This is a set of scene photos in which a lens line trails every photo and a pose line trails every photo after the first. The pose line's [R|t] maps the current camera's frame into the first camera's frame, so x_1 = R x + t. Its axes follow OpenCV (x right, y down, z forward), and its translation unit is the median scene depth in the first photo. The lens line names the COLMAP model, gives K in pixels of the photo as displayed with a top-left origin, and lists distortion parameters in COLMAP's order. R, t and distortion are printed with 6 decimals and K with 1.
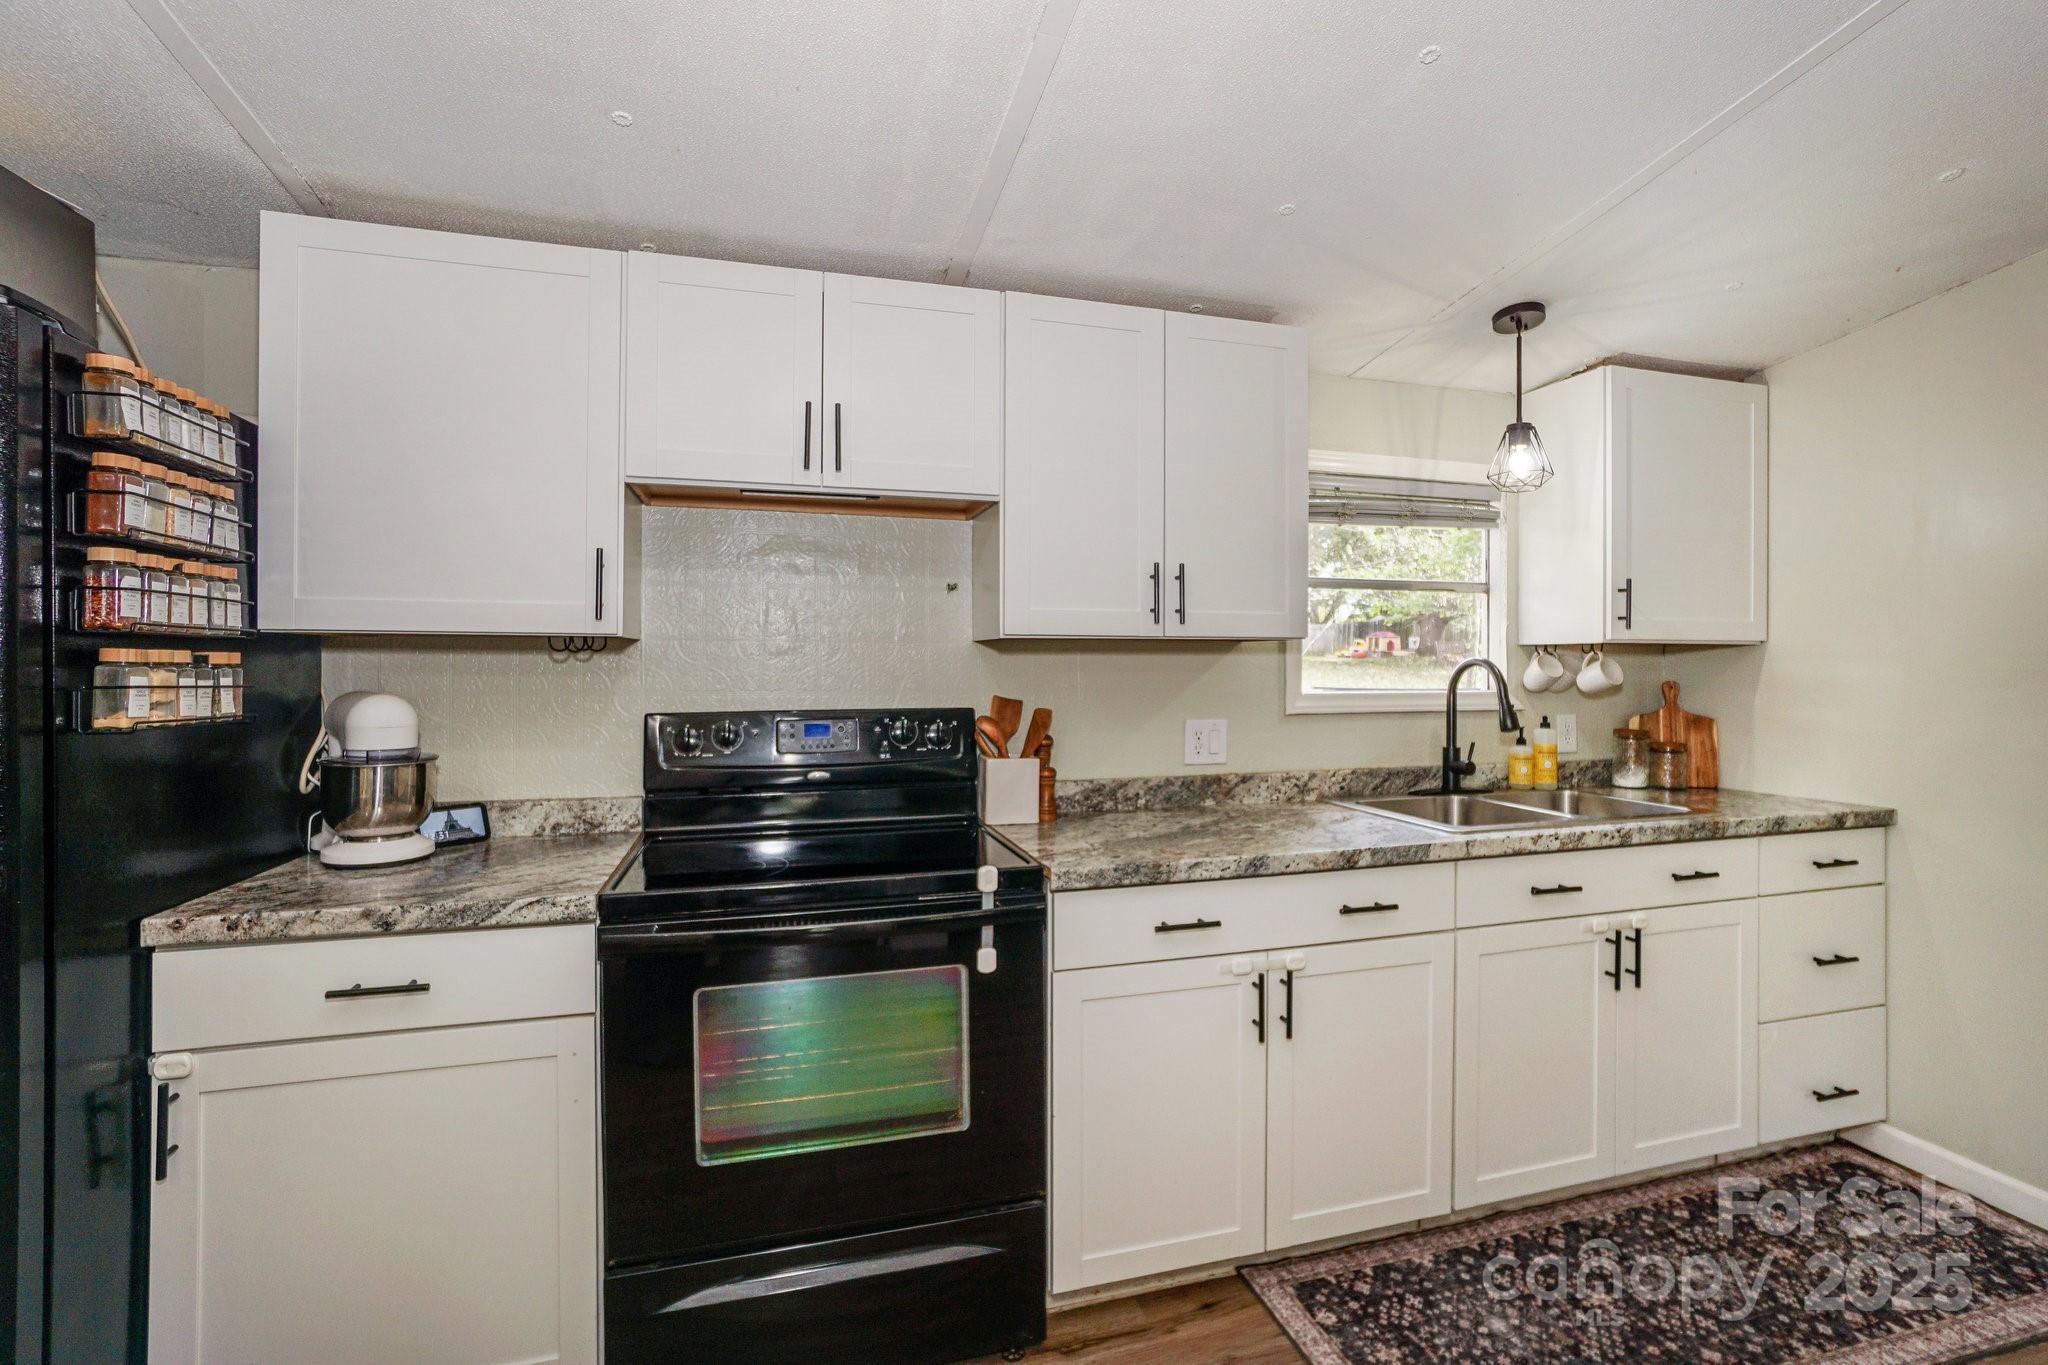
lens RADIAL K [[899.2, 0, 1033.0], [0, 899.2, 670.2], [0, 0, 1]] dist [-0.019940, 0.000398]
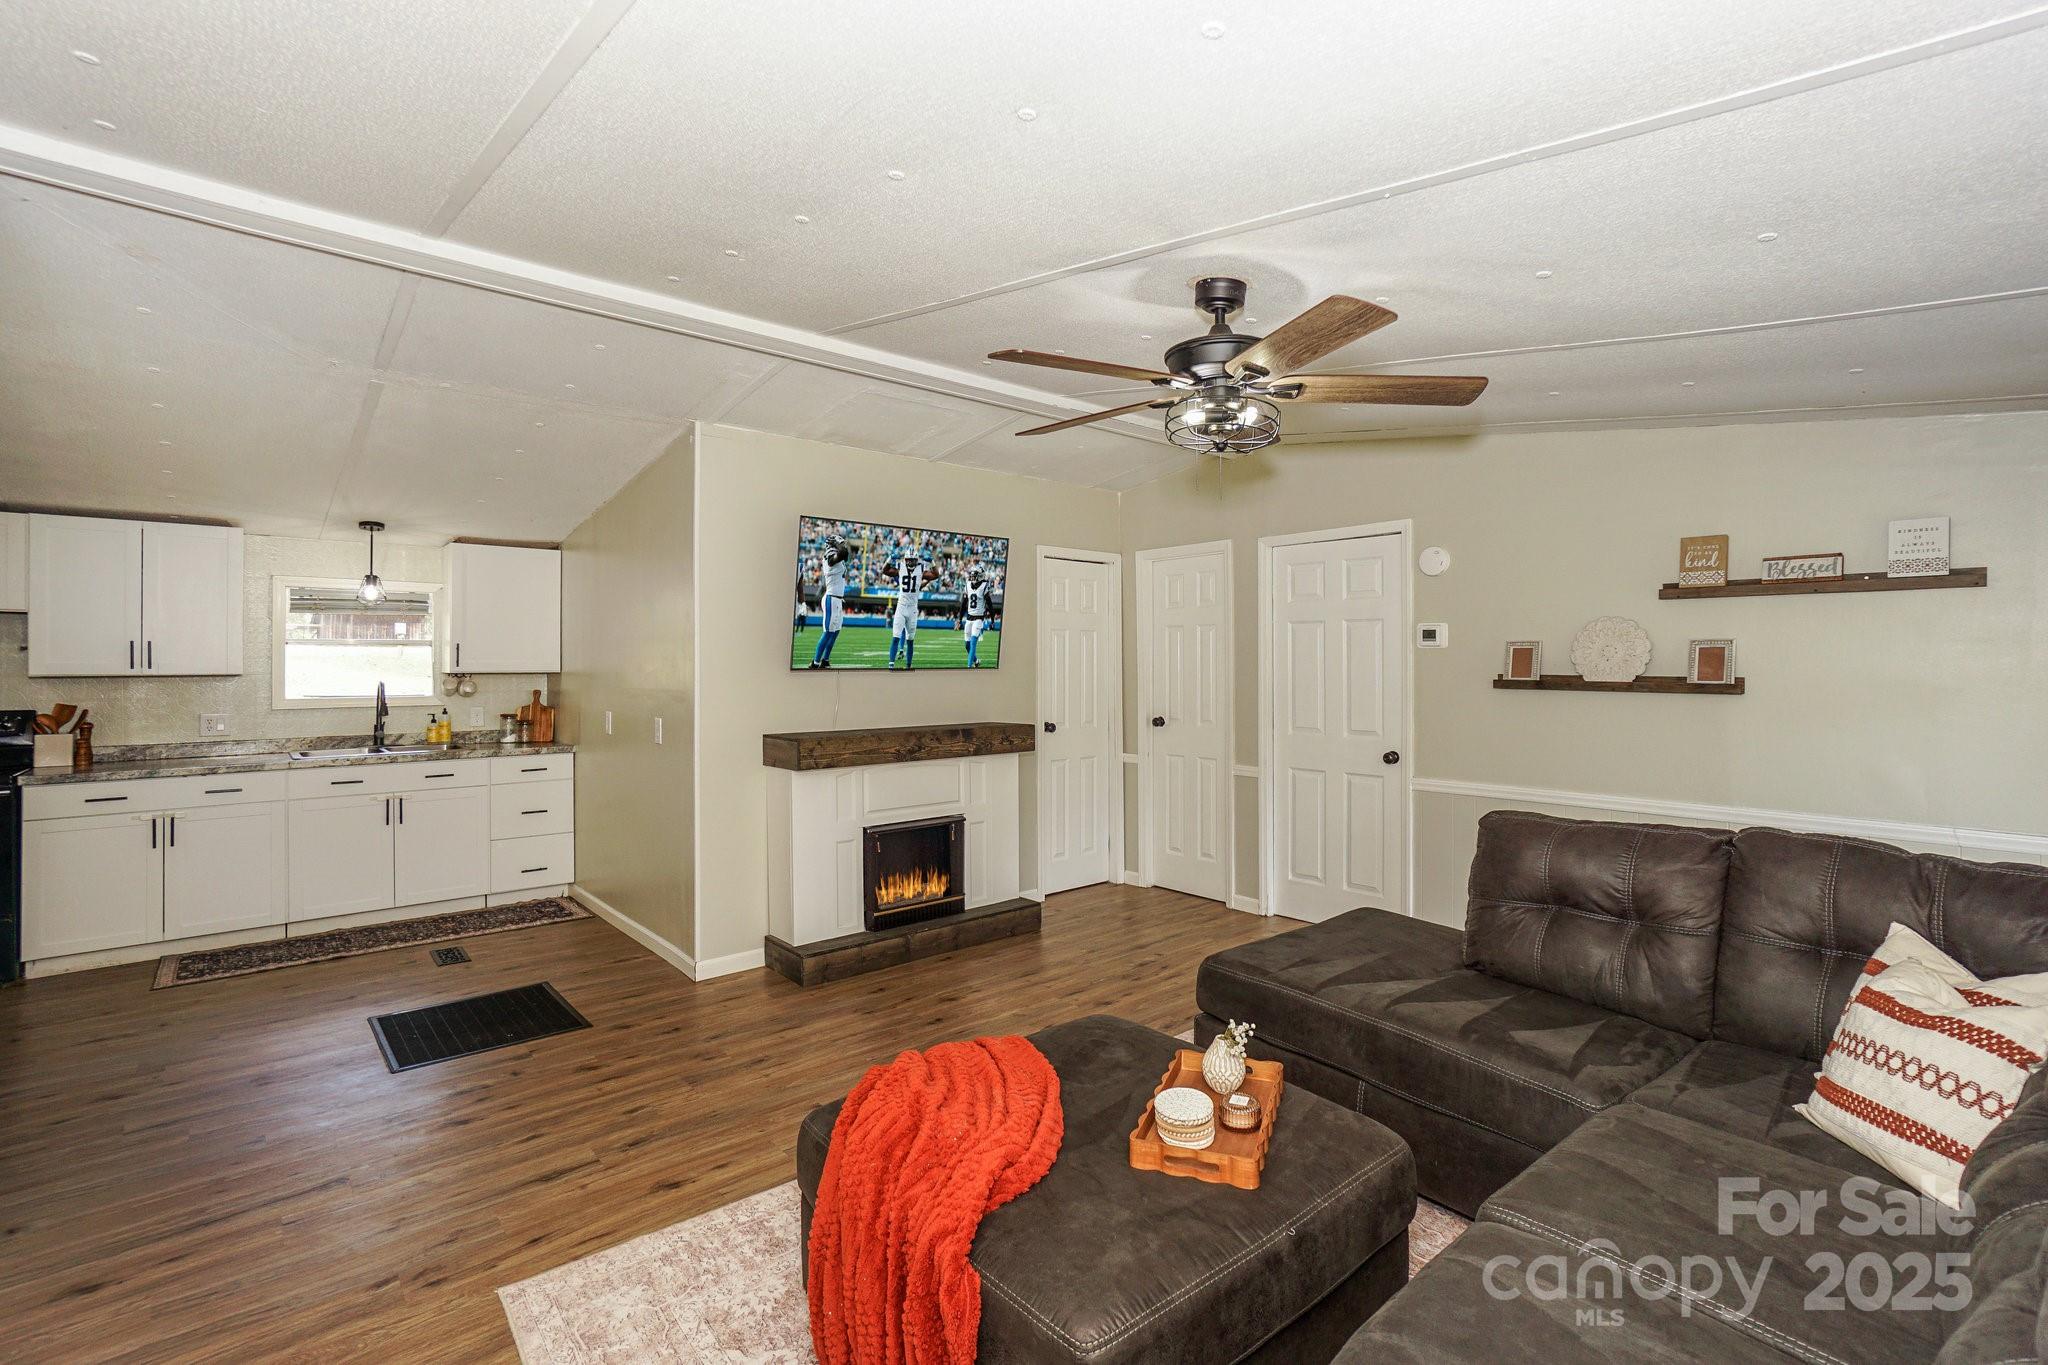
lens RADIAL K [[935.2, 0, 1029.9], [0, 935.2, 652.2], [0, 0, 1]] dist [-0.045351, 0.023220]
pose [[0.898414, 0.004633, 0.439125, 1.179232], [0.002461, 0.999876, -0.015583, -0.055479], [-0.439142, 0.015080, 0.898291, -2.035982]]
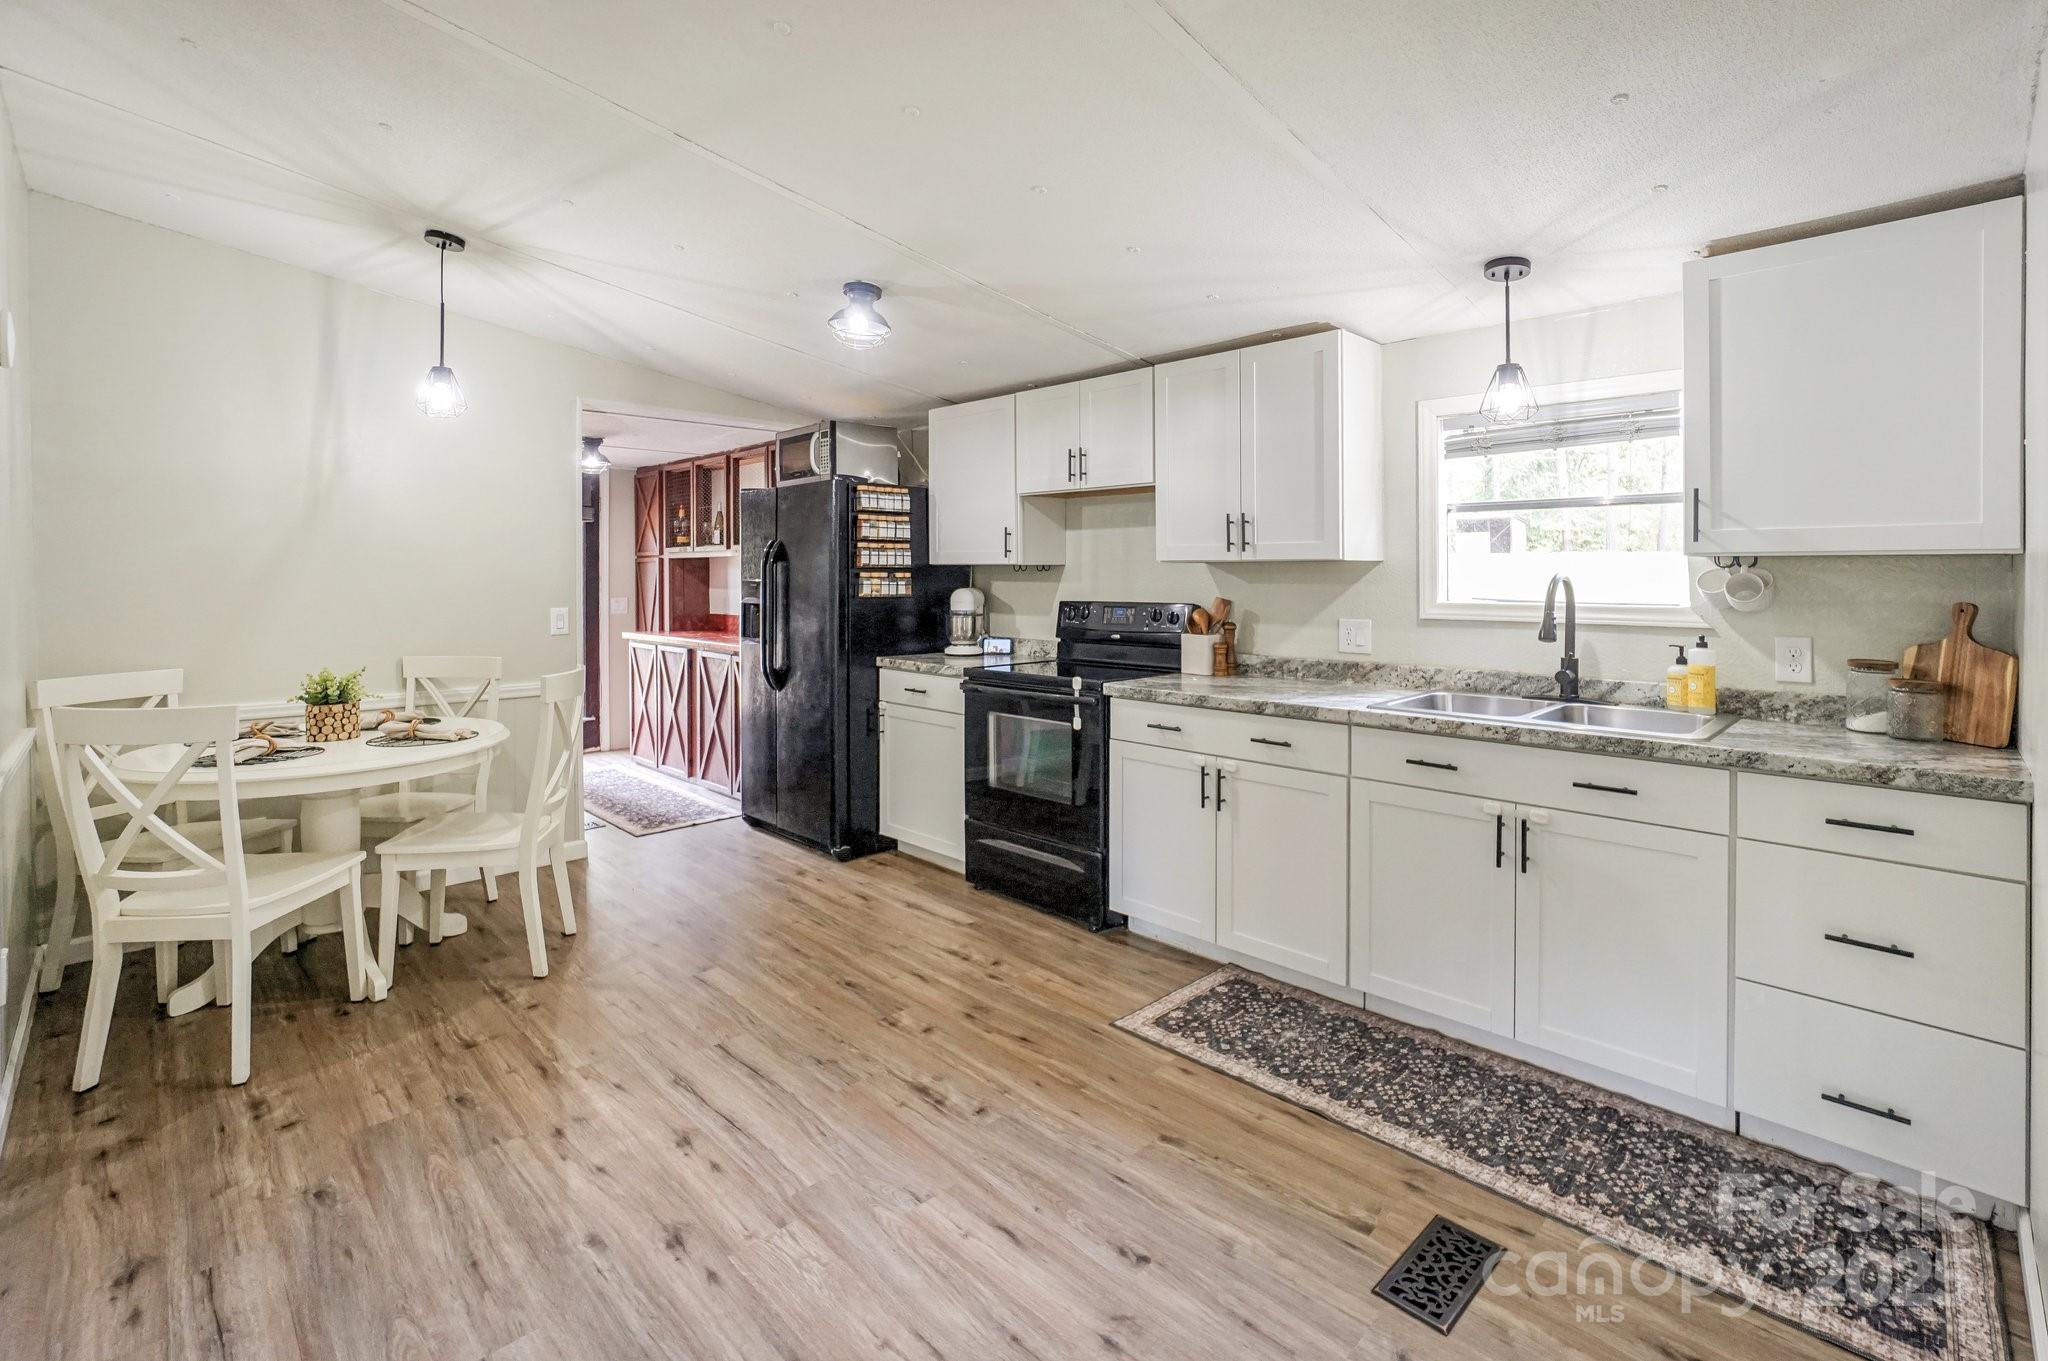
lens RADIAL K [[915.3, 0, 1051.1], [0, 915.3, 573.8], [0, 0, 1]] dist [-0.045685, 0.020411]
pose [[0.503706, 0.001581, -0.863874, 1.444726], [-0.004455, 0.999990, -0.000767, -0.012455], [0.863864, 0.004235, 0.503708, -0.080572]]
